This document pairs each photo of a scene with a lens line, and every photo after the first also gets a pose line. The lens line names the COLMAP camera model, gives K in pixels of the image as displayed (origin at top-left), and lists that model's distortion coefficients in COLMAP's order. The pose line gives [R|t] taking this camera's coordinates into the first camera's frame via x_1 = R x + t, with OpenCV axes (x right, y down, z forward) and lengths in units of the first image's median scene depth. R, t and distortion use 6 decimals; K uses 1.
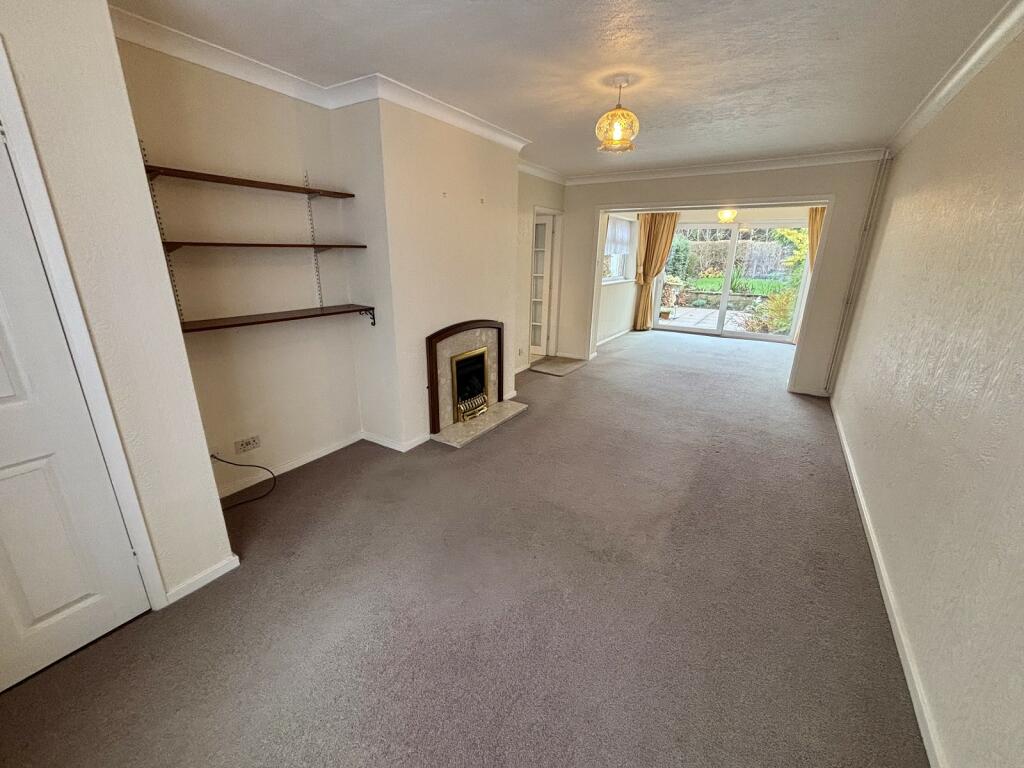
lens RADIAL K [[412.9, 0, 519.0], [0, 412.9, 381.7], [0, 0, 1]] dist [-0.002317, -0.000080]
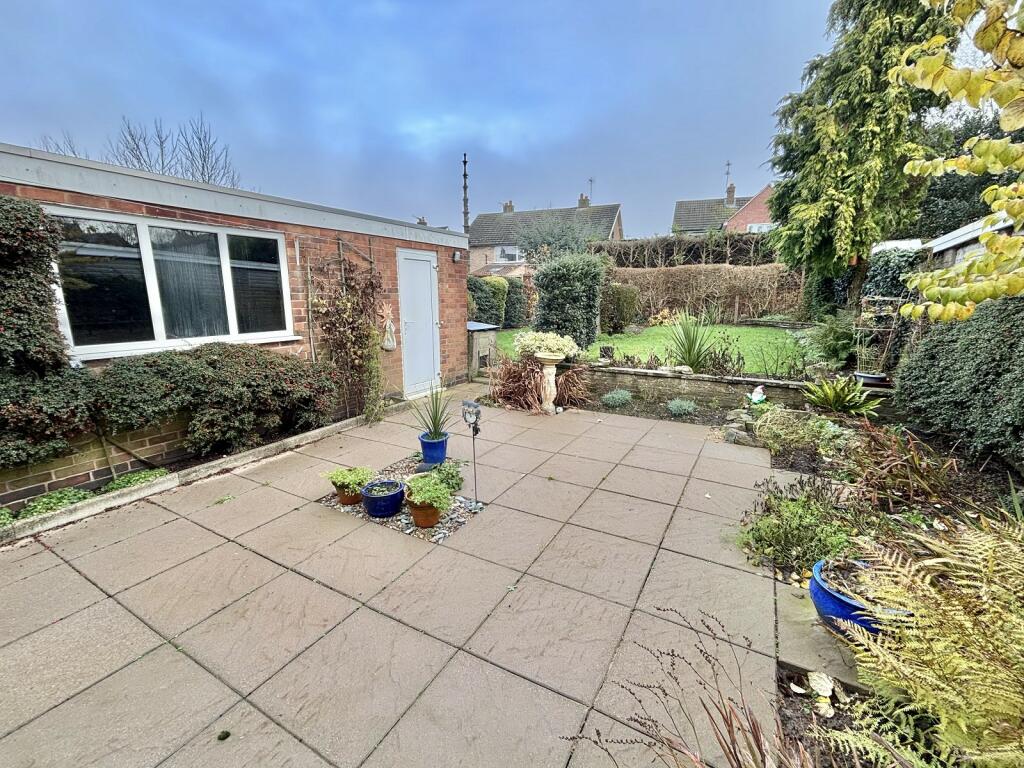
lens RADIAL K [[445.6, 0, 511.0], [0, 445.6, 379.4], [0, 0, 1]] dist [0.013765, -0.000215]
pose [[0.998797, -0.022790, 0.043422, 0.312089], [0.027390, 0.993722, -0.108471, -0.164233], [-0.040677, 0.109529, 0.993151, 0.557894]]
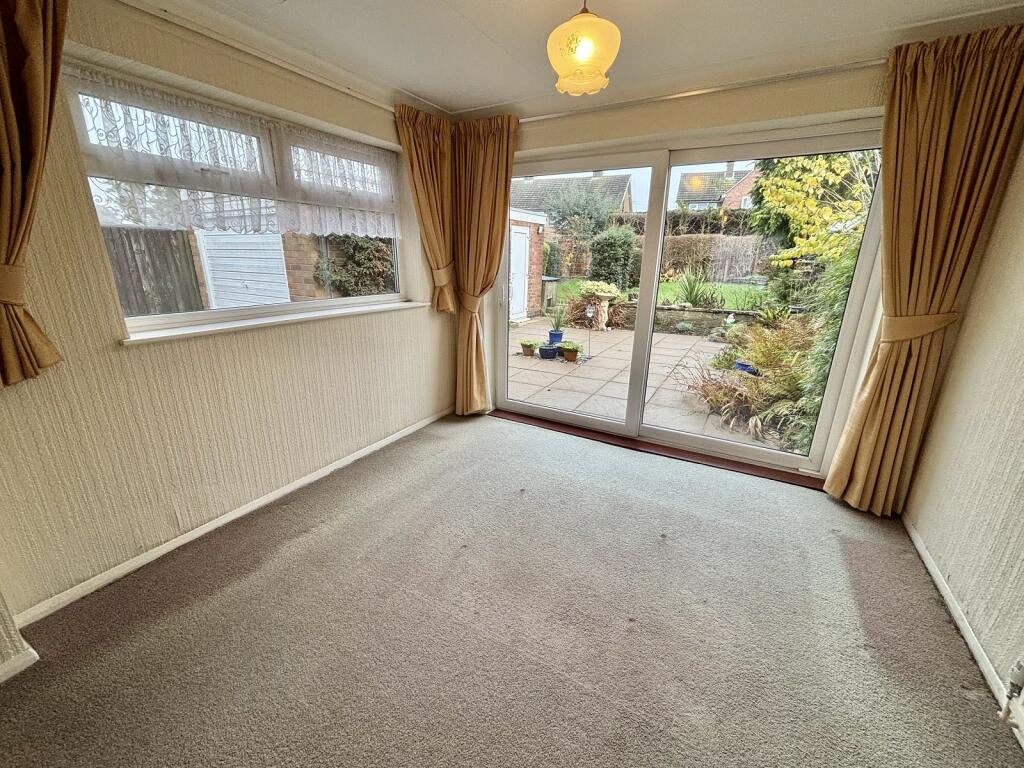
lens RADIAL K [[412.9, 0, 512.0], [0, 412.9, 384.3], [0, 0, 1]] dist [-0.002317, -0.000080]
pose [[0.999387, -0.014059, 0.032056, 0.200740], [0.014009, 0.999900, 0.001772, -0.095527], [-0.032077, -0.001322, 0.999485, 0.339095]]
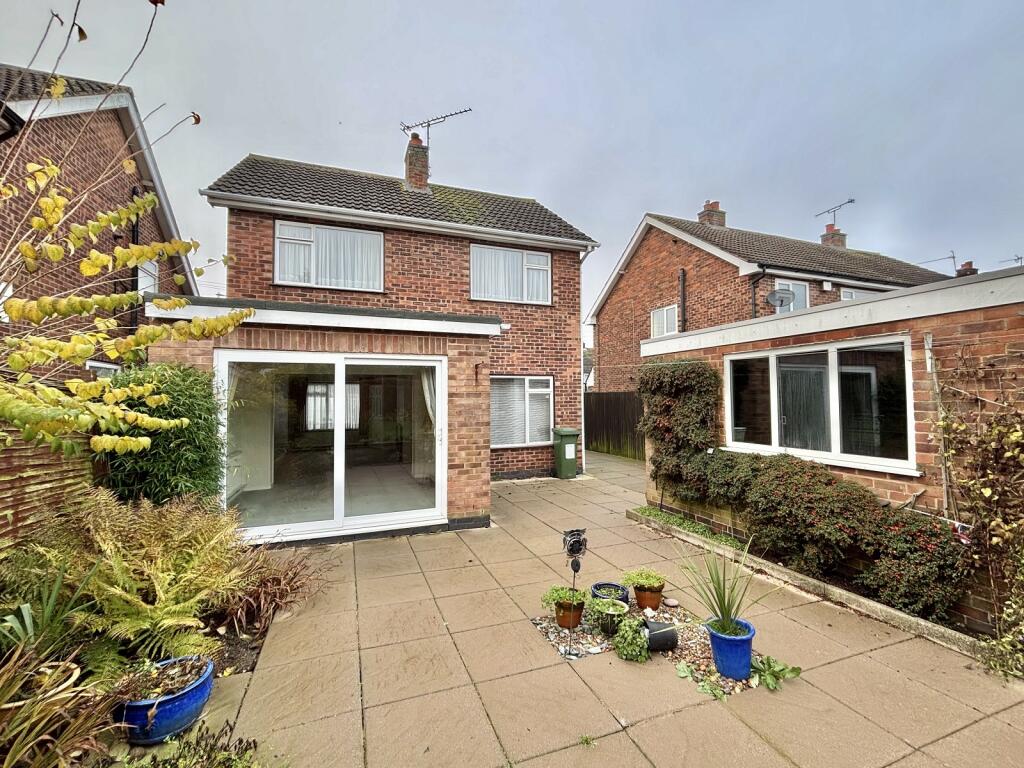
lens RADIAL K [[445.0, 0, 512.6], [0, 445.0, 386.9], [0, 0, 1]] dist [-0.000682, -0.000018]
pose [[-0.598019, -0.036723, -0.800640, 0.551191], [-0.248691, 0.958146, 0.141807, -0.298471], [0.761922, 0.283915, -0.582122, 0.974970]]
